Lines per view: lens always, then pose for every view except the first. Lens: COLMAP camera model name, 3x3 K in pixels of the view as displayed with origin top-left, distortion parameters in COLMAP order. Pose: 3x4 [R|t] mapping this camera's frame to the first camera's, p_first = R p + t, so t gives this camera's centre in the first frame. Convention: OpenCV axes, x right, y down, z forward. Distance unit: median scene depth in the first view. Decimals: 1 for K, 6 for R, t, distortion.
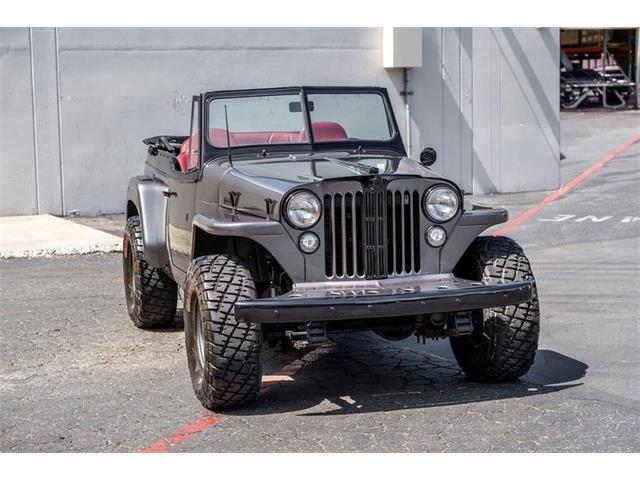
lens RADIAL K [[1382.2, 0, 320.0], [0, 1382.2, 240.0], [0, 0, 1]] dist [0.043586, -0.130456]
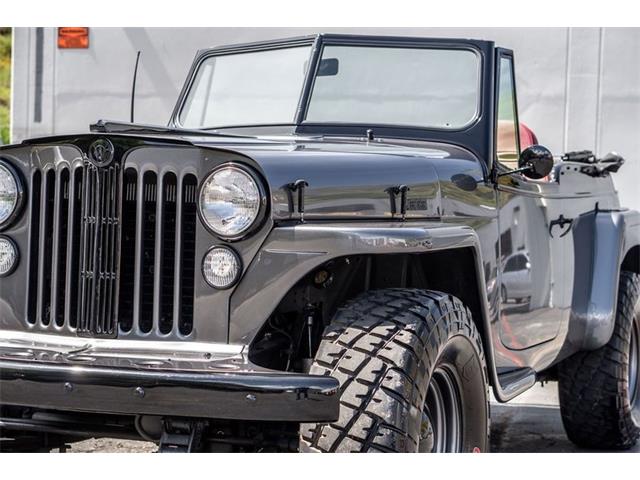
lens RADIAL K [[1382.2, 0, 320.0], [0, 1382.2, 240.0], [0, 0, 1]] dist [0.043586, -0.130456]
pose [[0.783144, 0.058117, -0.619119, 0.423716], [-0.114449, 0.992086, -0.051643, 0.009218], [0.611218, 0.111302, 0.783597, 0.637030]]
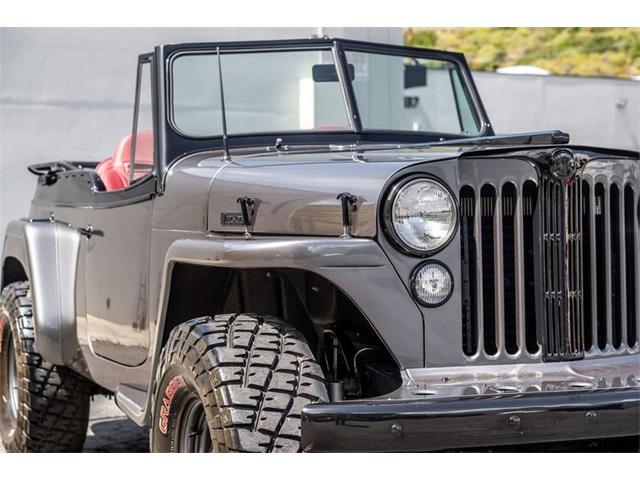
lens RADIAL K [[1382.2, 0, 320.0], [0, 1382.2, 240.0], [0, 0, 1]] dist [0.043586, -0.130456]
pose [[0.992459, 0.005168, 0.122471, -0.104474], [0.006591, 0.995416, -0.095414, 0.031869], [-0.122403, 0.095501, 0.987875, 0.519300]]
